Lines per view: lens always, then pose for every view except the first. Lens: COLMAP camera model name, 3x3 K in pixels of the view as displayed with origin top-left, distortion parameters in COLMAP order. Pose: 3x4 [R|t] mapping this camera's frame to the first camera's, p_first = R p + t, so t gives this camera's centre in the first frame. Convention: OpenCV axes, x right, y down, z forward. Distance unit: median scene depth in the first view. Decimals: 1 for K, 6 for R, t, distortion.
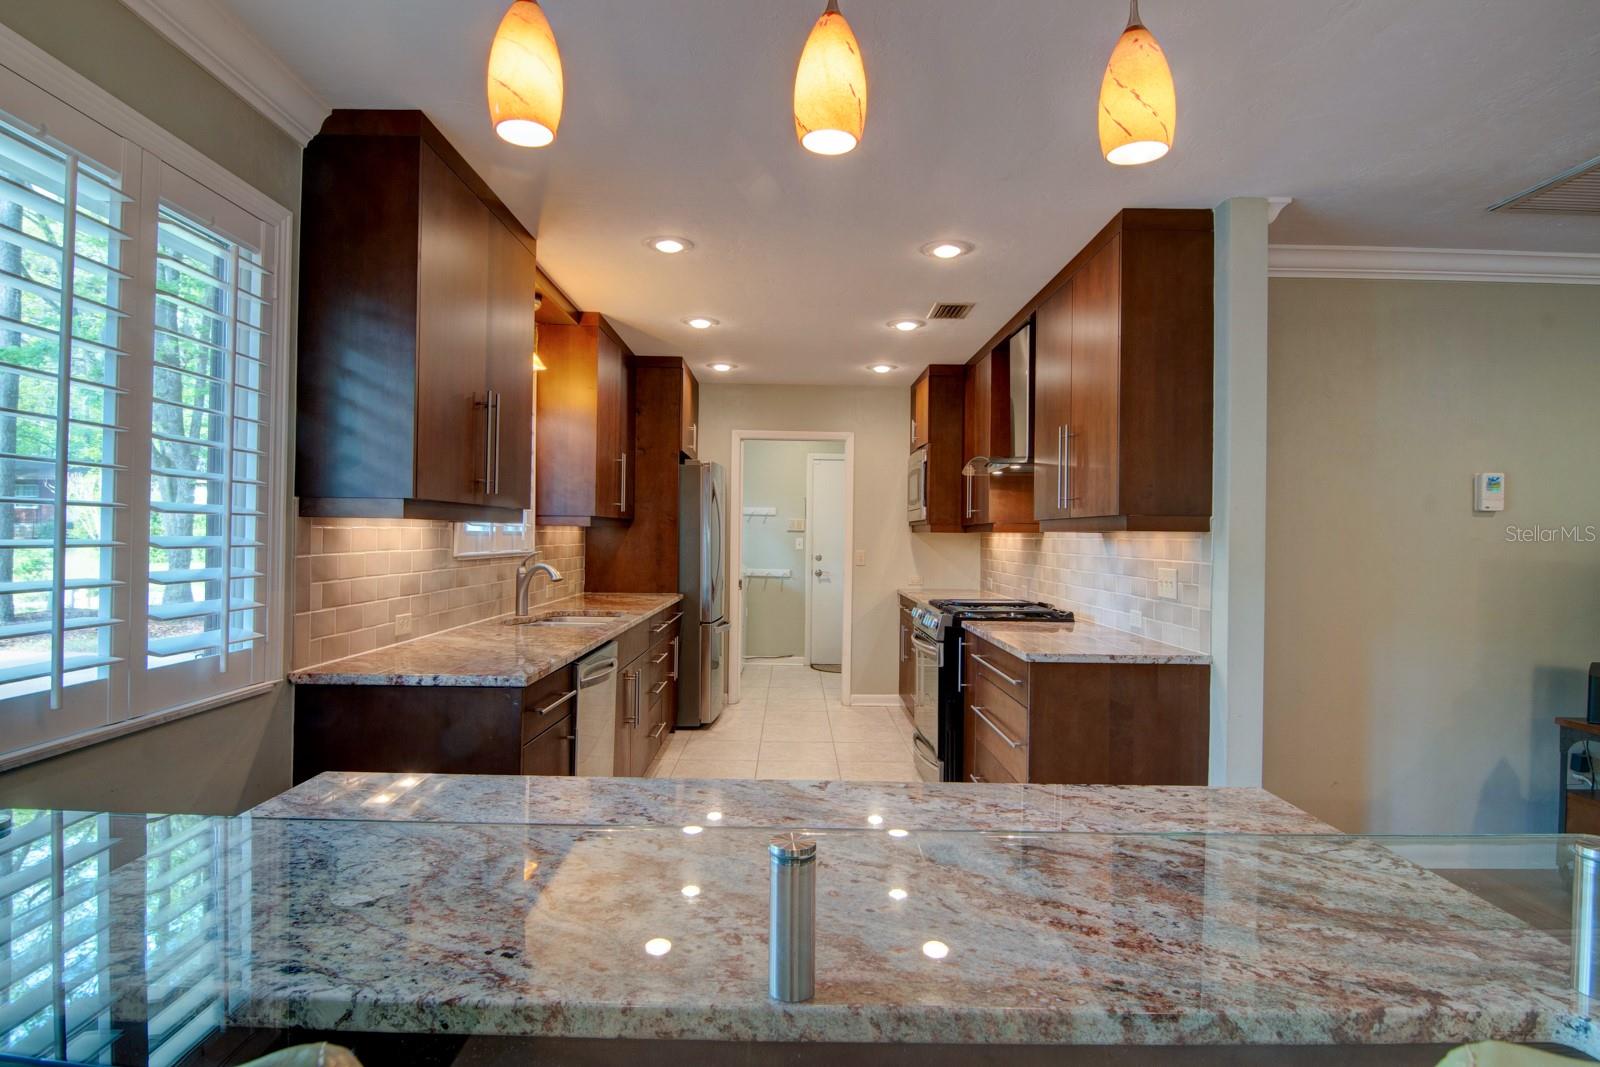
lens RADIAL K [[840.8, 0, 793.6], [0, 840.8, 530.2], [0, 0, 1]] dist [-0.001183, -0.015169]
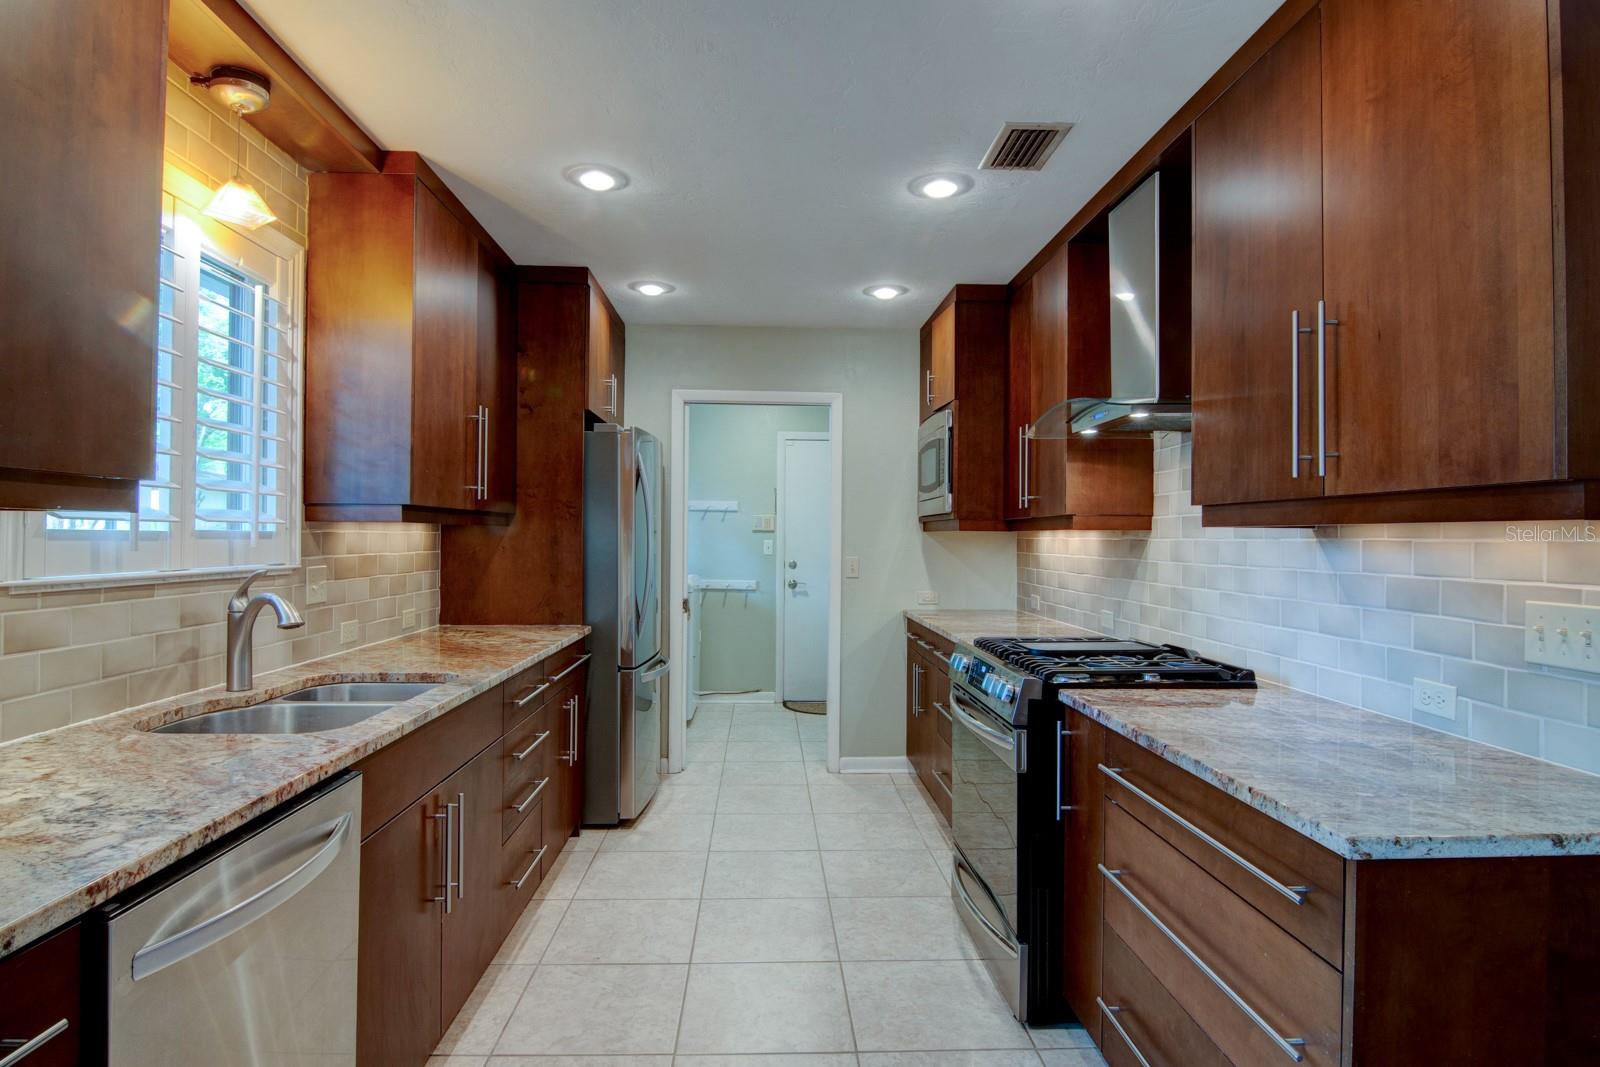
lens RADIAL K [[840.8, 0, 793.6], [0, 840.8, 530.2], [0, 0, 1]] dist [-0.001183, -0.015169]
pose [[0.999362, -0.005495, 0.035300, 0.004917], [0.005541, 0.999984, -0.001209, 0.002359], [-0.035293, 0.001403, 0.999376, 0.341601]]
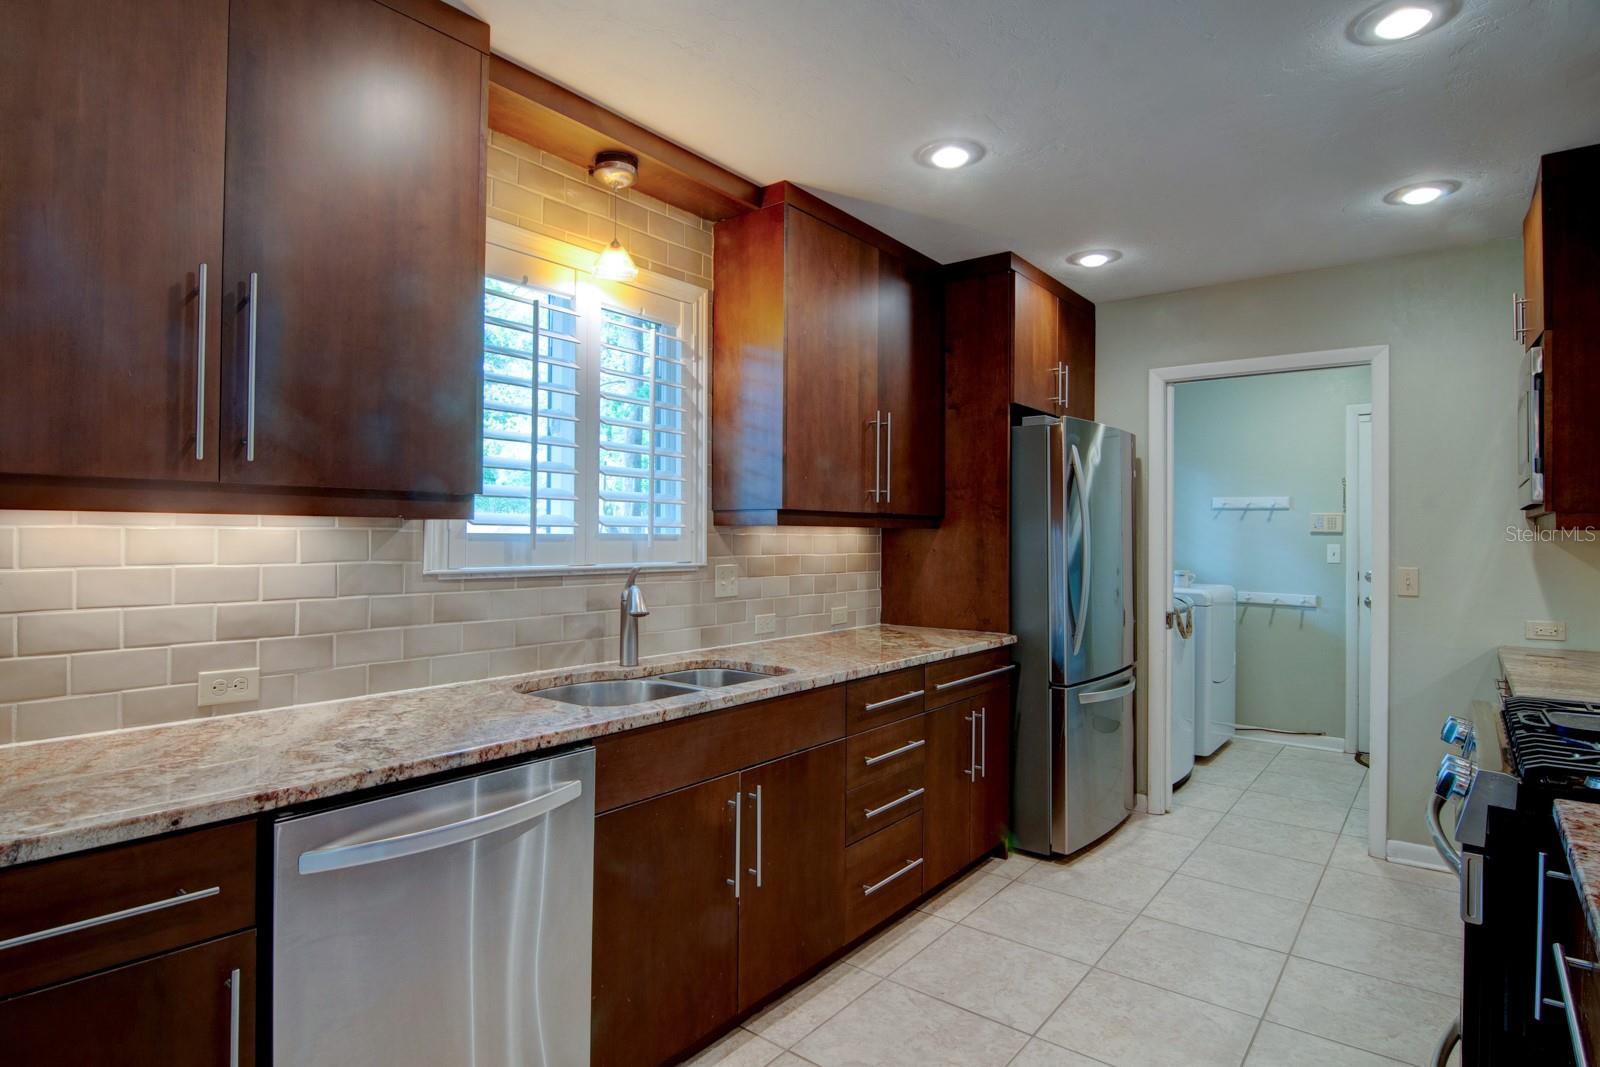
lens RADIAL K [[840.8, 0, 793.6], [0, 840.8, 530.2], [0, 0, 1]] dist [-0.001183, -0.015169]
pose [[0.780399, -0.012722, -0.625152, 0.129318], [0.007624, 0.999912, -0.010830, 0.004519], [0.625235, 0.003685, 0.780428, 0.428380]]
